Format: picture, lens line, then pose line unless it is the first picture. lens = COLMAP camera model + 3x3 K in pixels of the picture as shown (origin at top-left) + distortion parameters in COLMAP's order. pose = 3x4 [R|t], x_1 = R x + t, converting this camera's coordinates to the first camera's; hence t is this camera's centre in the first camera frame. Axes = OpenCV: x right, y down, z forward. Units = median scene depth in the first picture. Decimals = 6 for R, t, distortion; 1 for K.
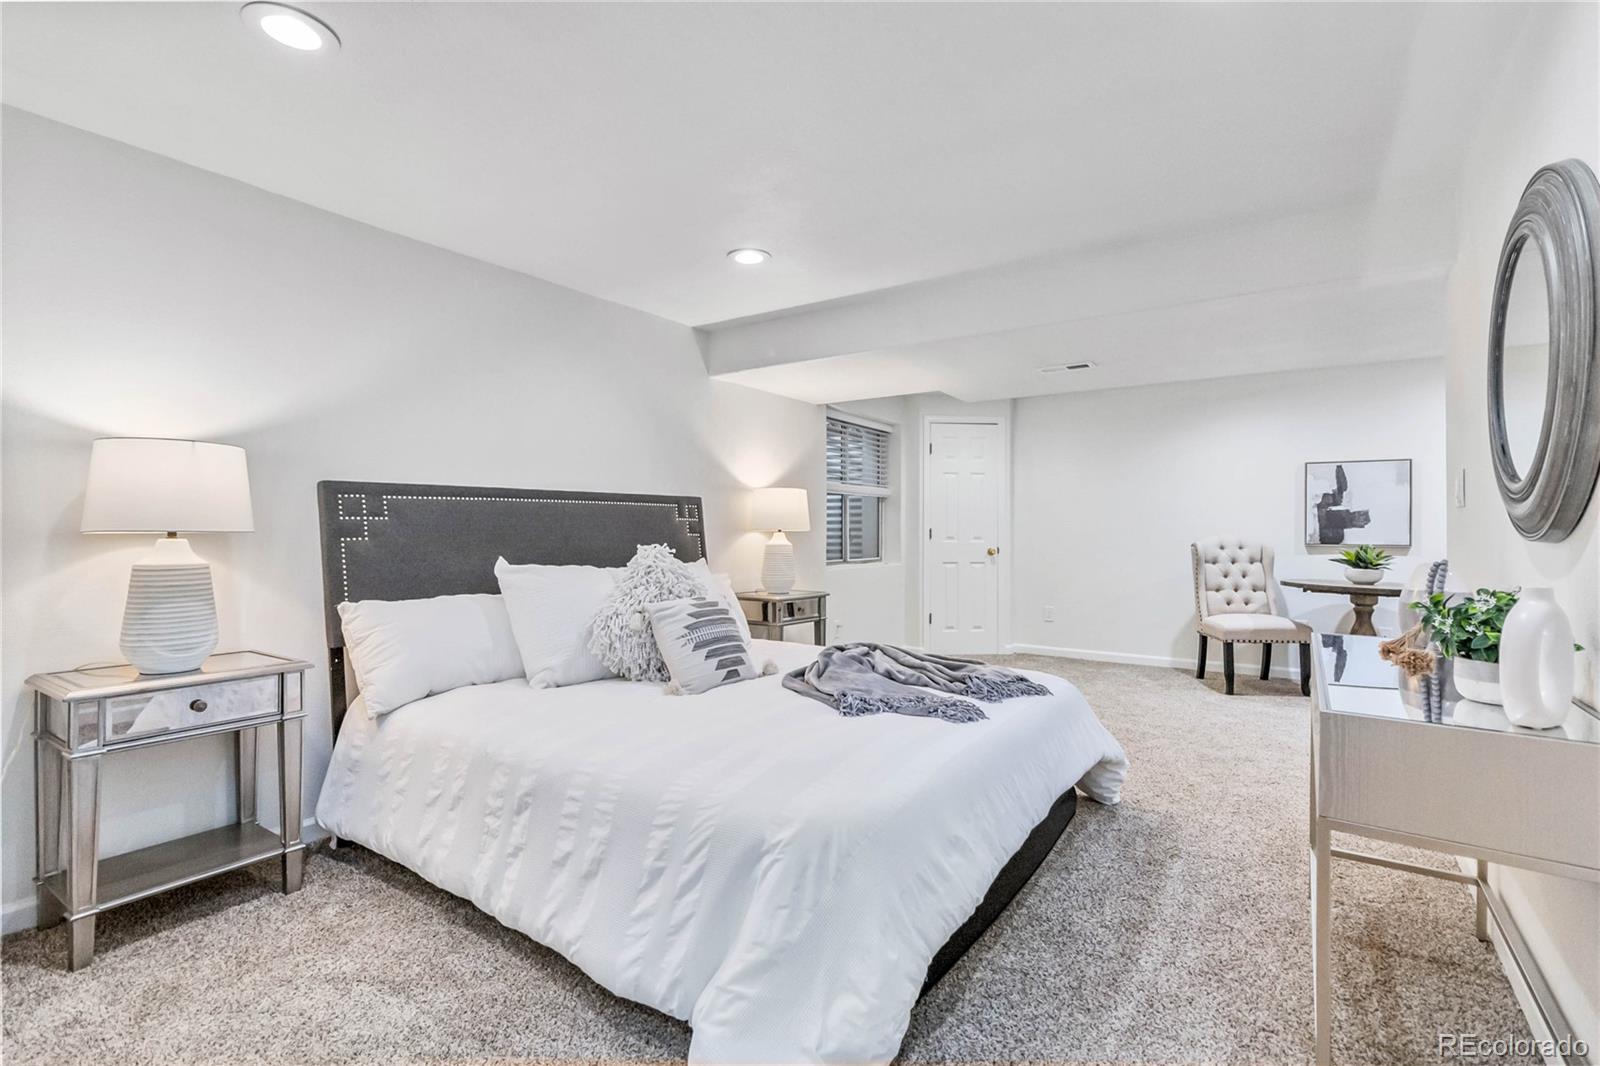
lens RADIAL K [[734.3, 0, 807.6], [0, 734.3, 525.2], [0, 0, 1]] dist [0.000277, 0.000162]
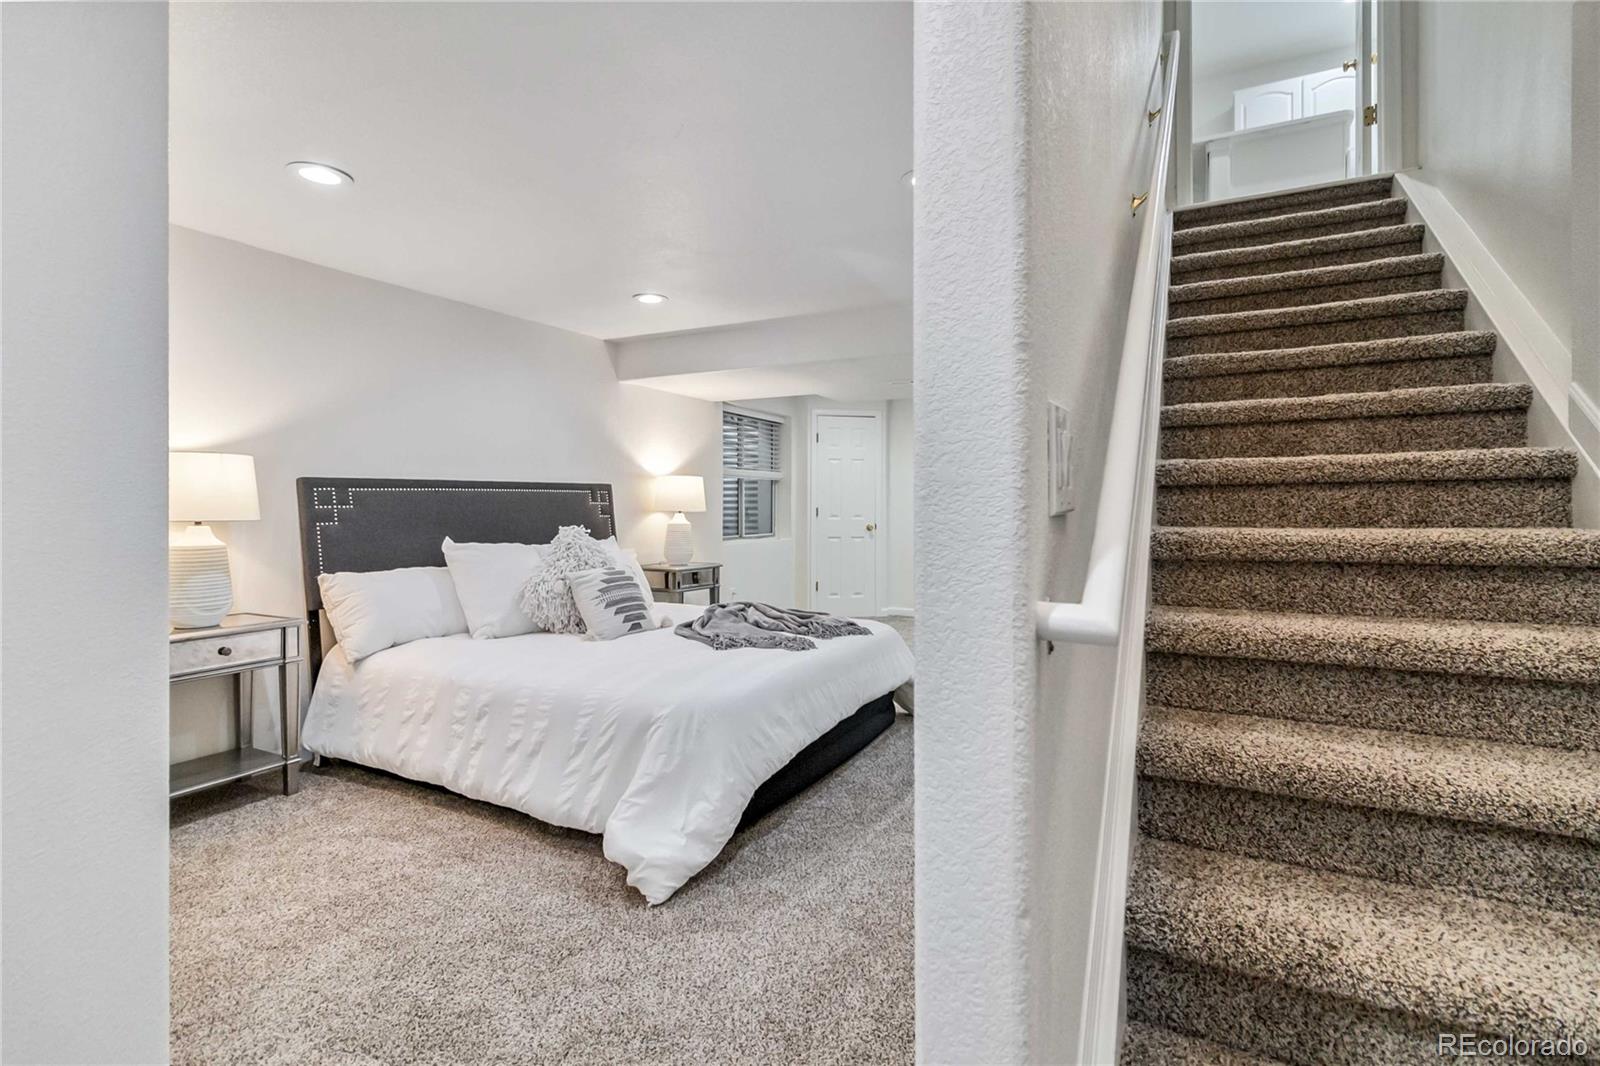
lens RADIAL K [[743.4, 0, 814.6], [0, 743.4, 498.2], [0, 0, 1]] dist [-0.000830, -0.000125]
pose [[0.992510, -0.000441, 0.122165, 0.048295], [0.000437, 1.000000, 0.000062, -0.022237], [-0.122165, -0.000009, 0.992510, -0.328000]]
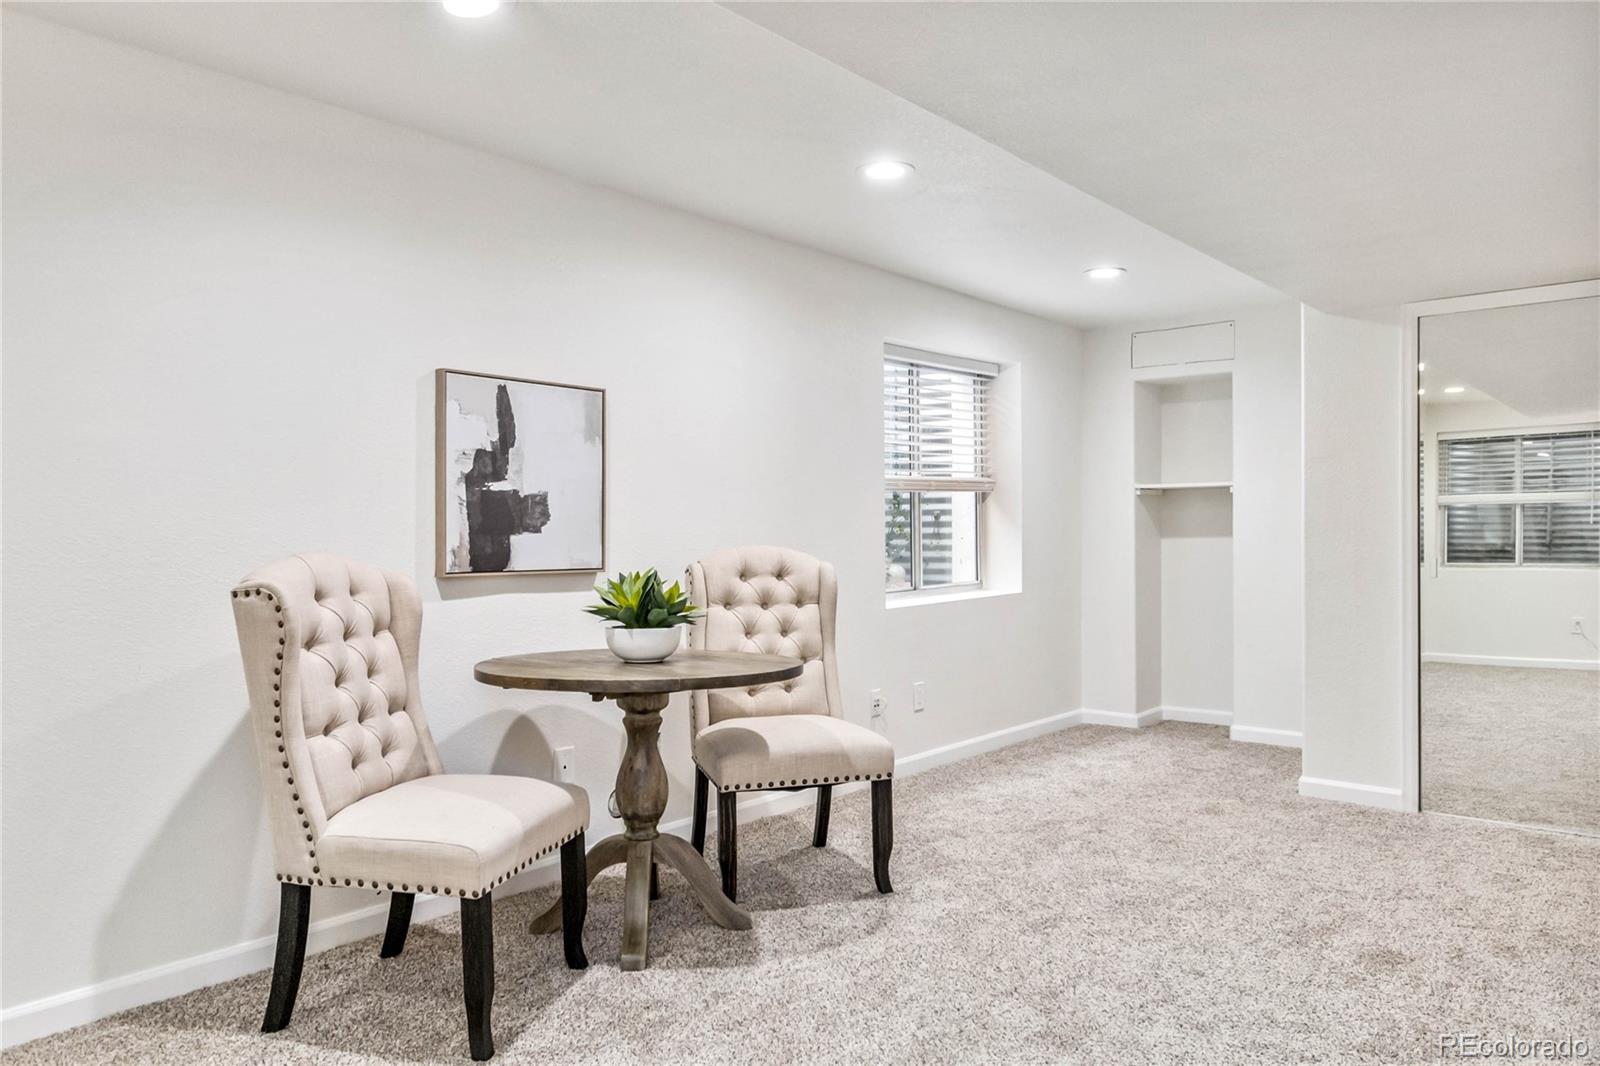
lens RADIAL K [[1104.5, 0, 800.0], [0, 1104.5, 533.0], [0, 0, 1]] dist [0.000587, 0.001106]
pose [[0.119642, -0.005291, 0.992803, 0.195691], [-0.000580, 0.999985, 0.005399, 0.000557], [-0.992817, -0.001221, 0.119637, 1.358764]]
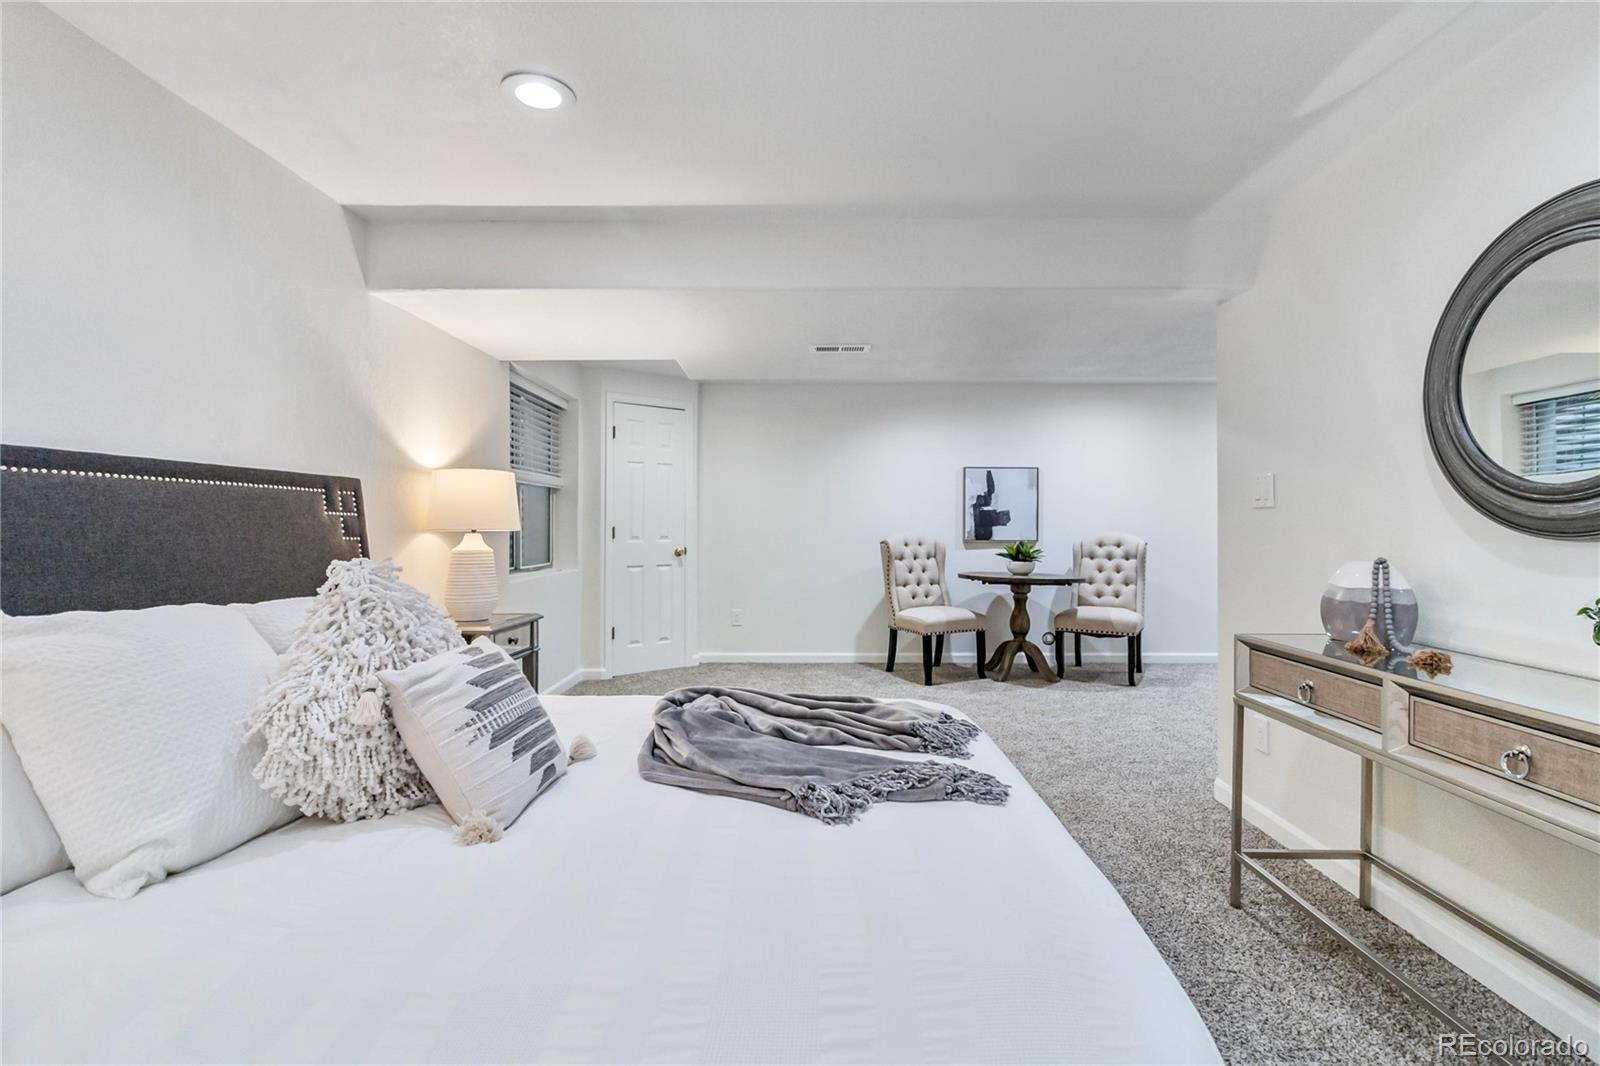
lens RADIAL K [[734.3, 0, 807.6], [0, 734.3, 525.2], [0, 0, 1]] dist [0.000277, 0.000162]
pose [[0.833796, -0.001010, 0.552071, -0.247644], [-0.001022, 0.999994, 0.003373, -0.001001], [-0.552071, -0.003377, 0.833790, 0.375515]]
